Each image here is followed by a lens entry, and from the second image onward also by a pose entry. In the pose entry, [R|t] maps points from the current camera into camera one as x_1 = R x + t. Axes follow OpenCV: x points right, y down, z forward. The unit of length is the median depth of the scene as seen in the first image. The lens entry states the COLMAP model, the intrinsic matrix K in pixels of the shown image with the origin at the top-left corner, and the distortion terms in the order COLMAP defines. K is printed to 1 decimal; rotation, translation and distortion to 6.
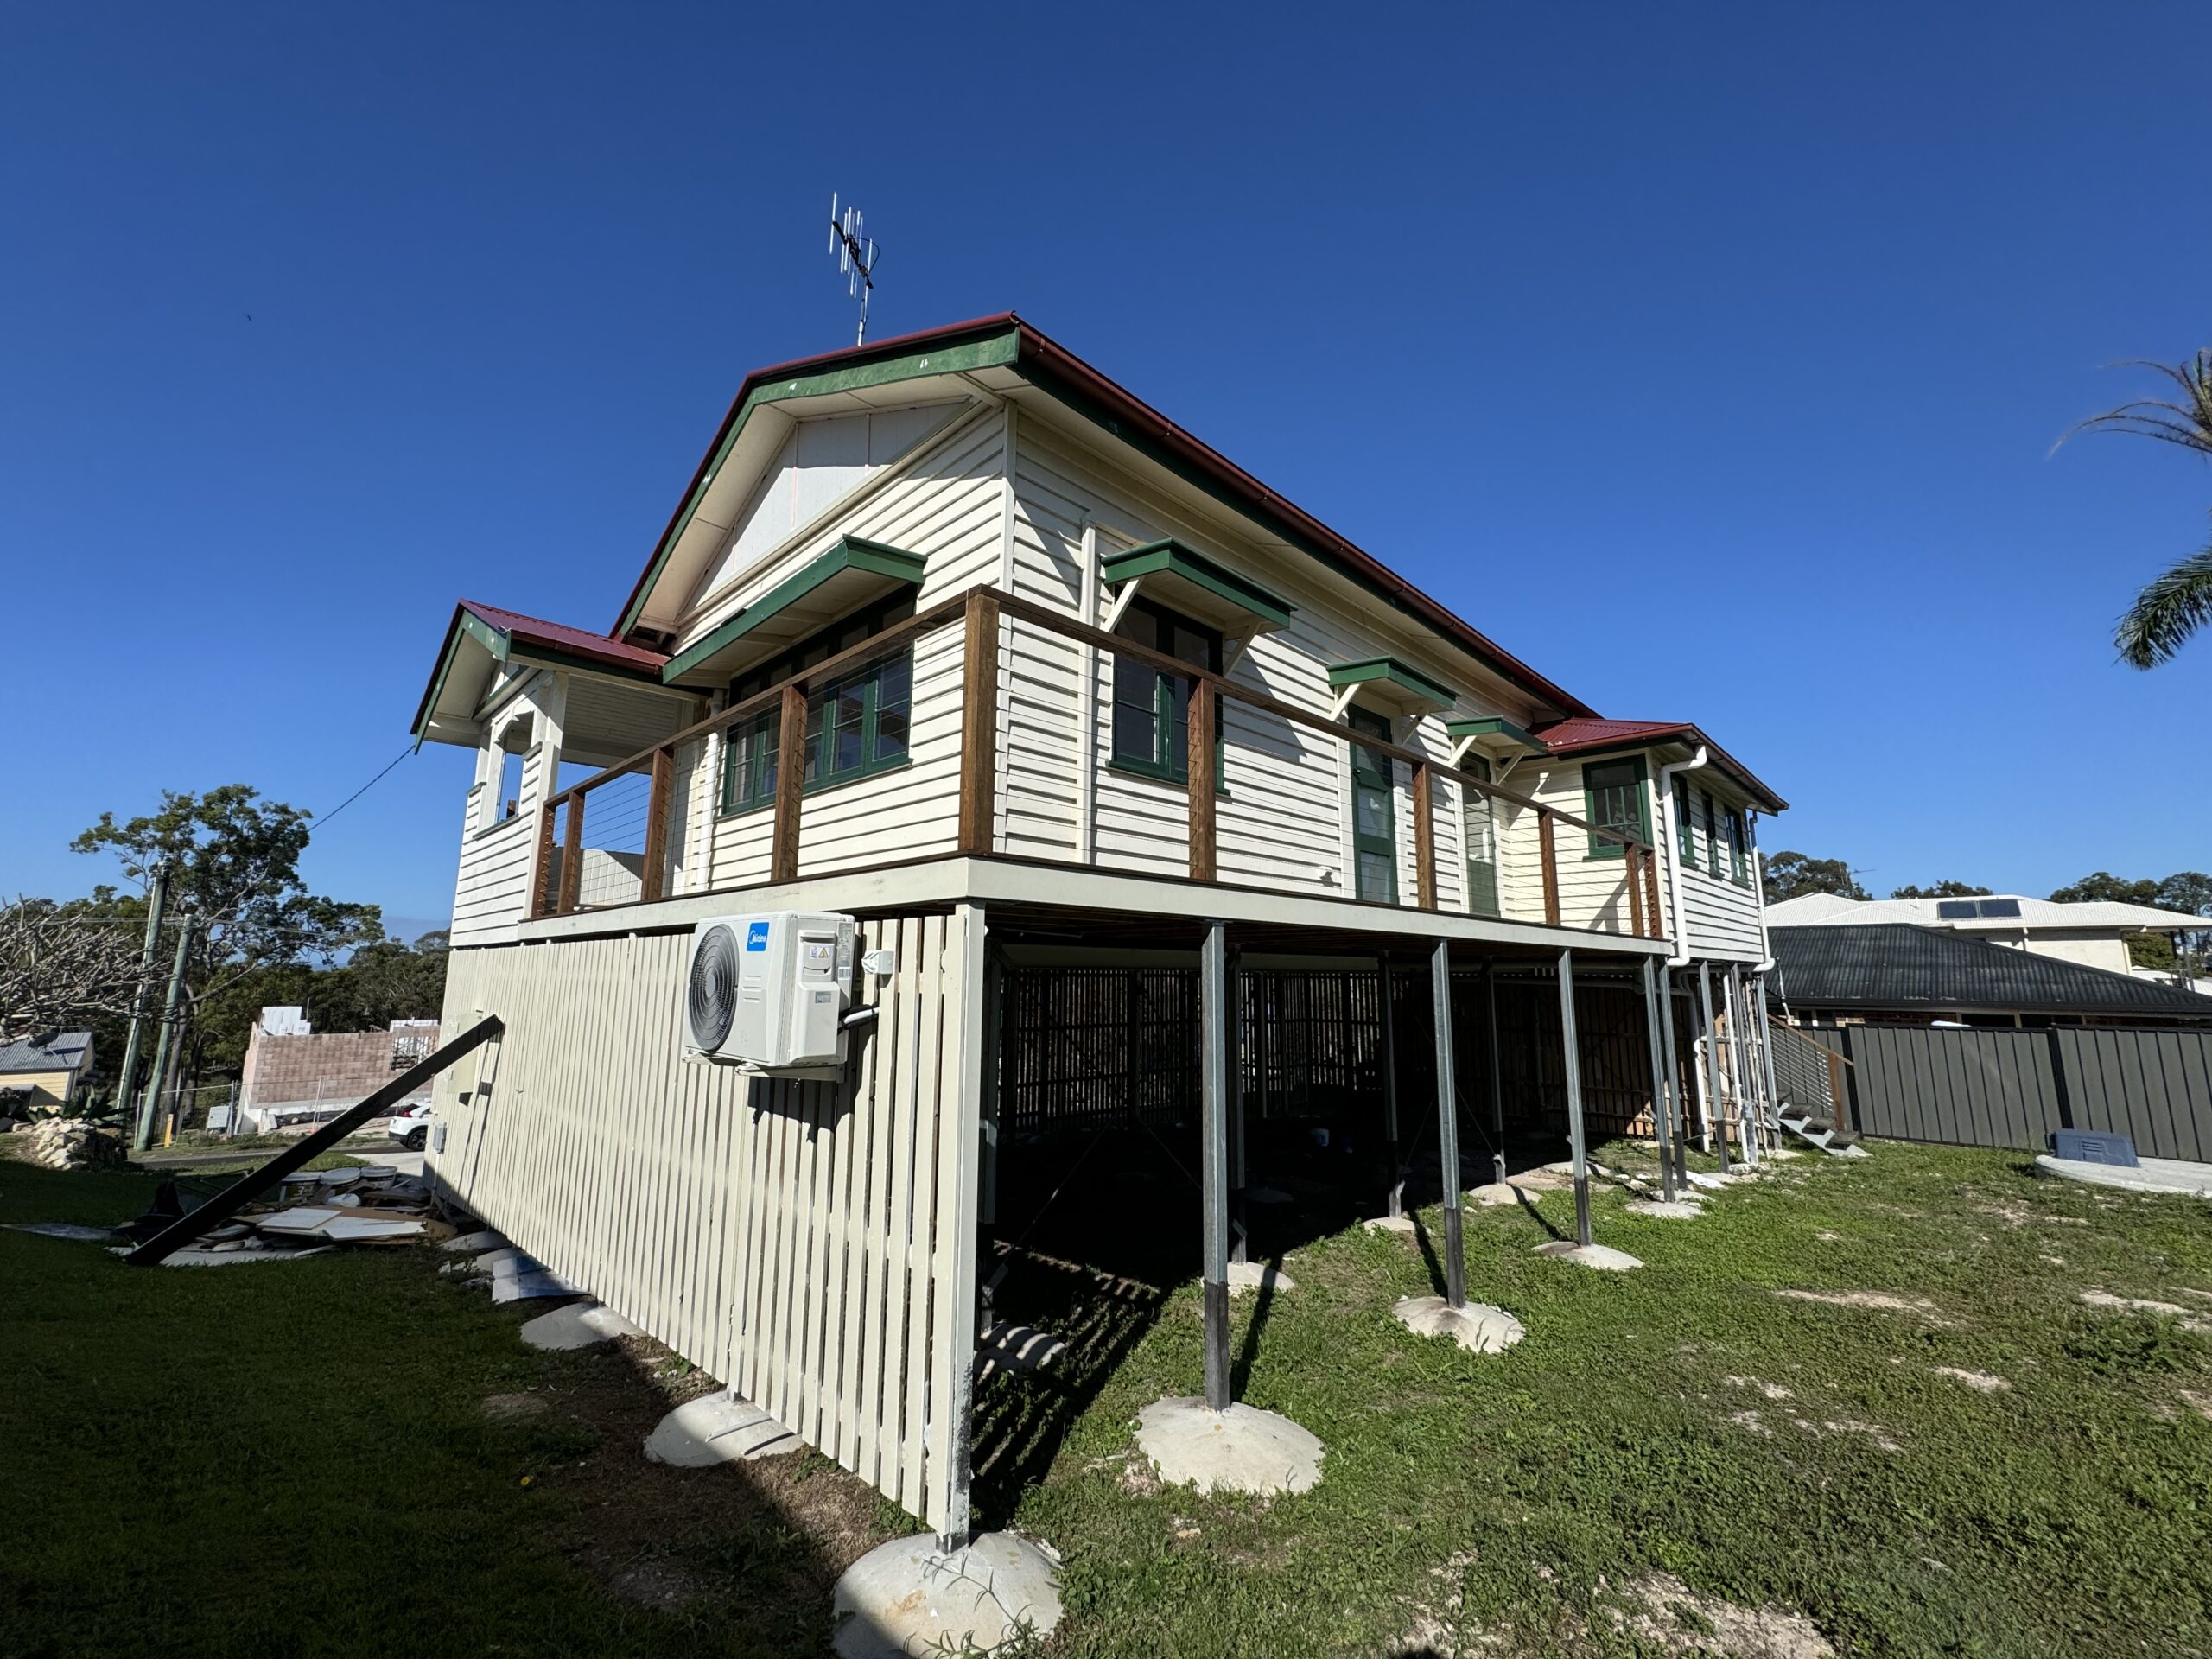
lens RADIAL K [[877.9, 0, 1107.9], [0, 877.9, 832.1], [0, 0, 1]] dist [-0.001044, 0.000528]
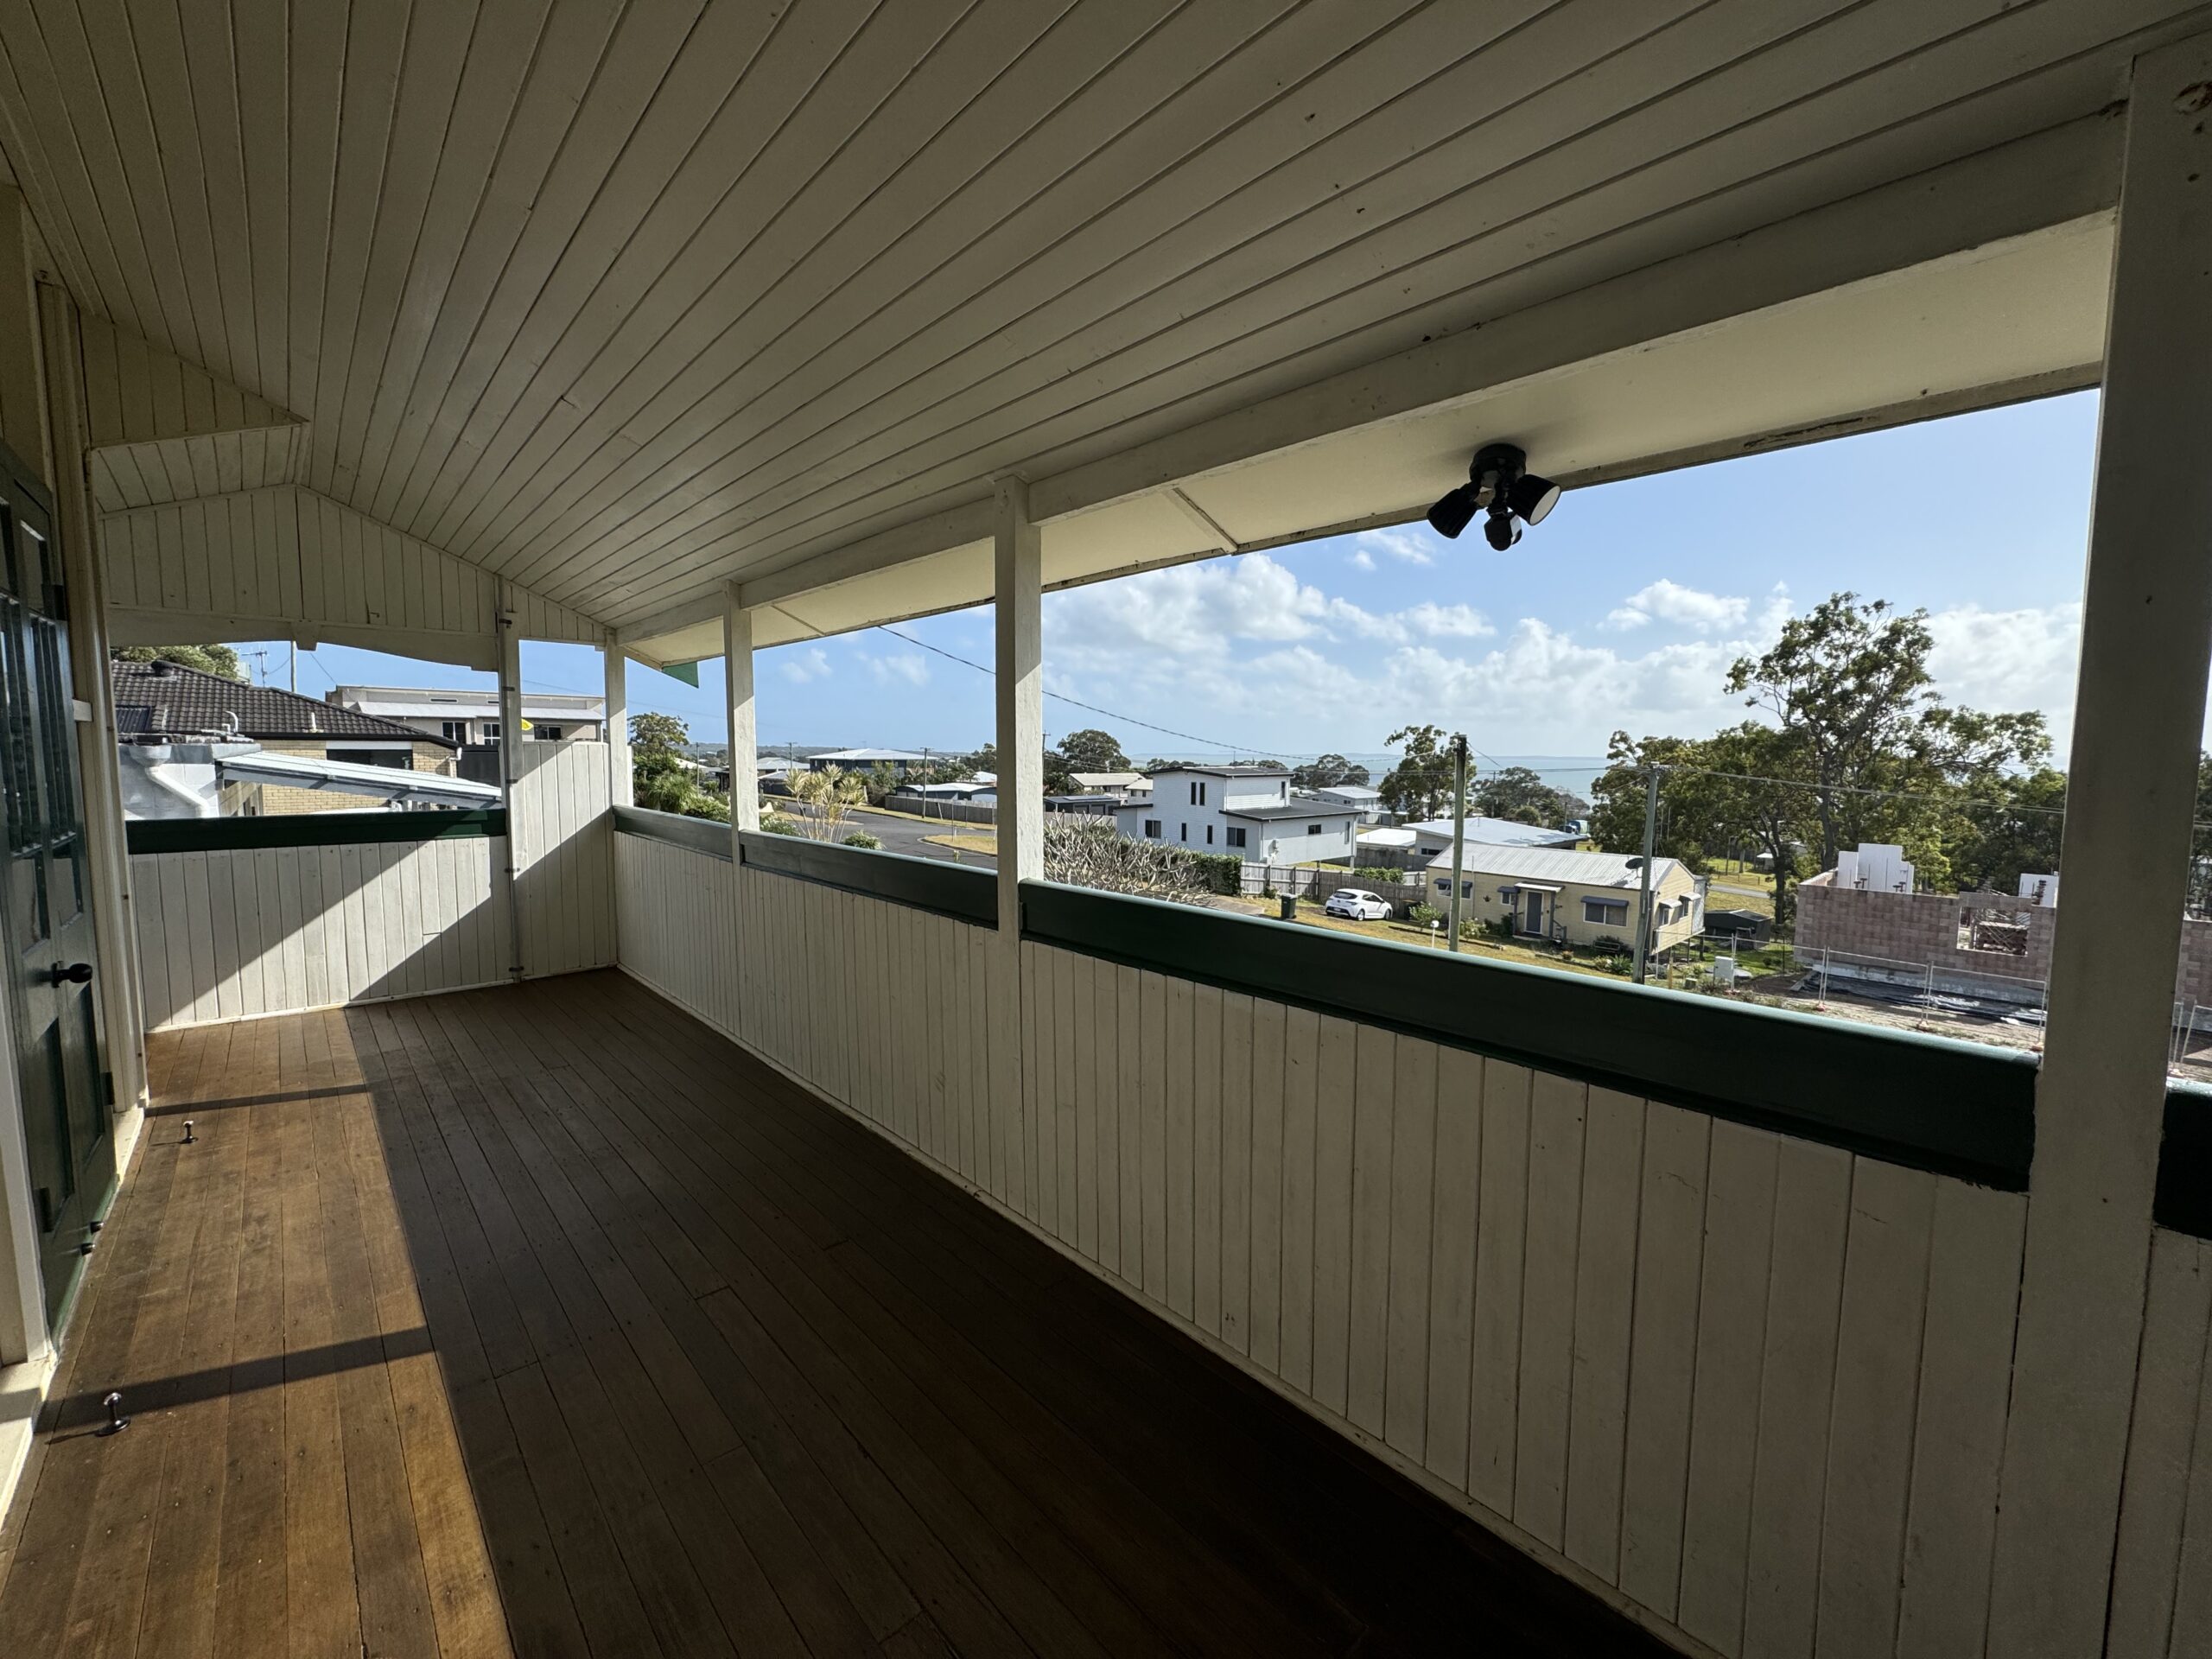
lens RADIAL K [[877.9, 0, 1109.9], [0, 877.9, 825.3], [0, 0, 1]] dist [-0.001044, 0.000528]
pose [[-0.030699, 0.079553, -0.996358, -0.138229], [0.154837, 0.985173, 0.073889, -0.023007], [0.987463, -0.152005, -0.042562, 1.189316]]
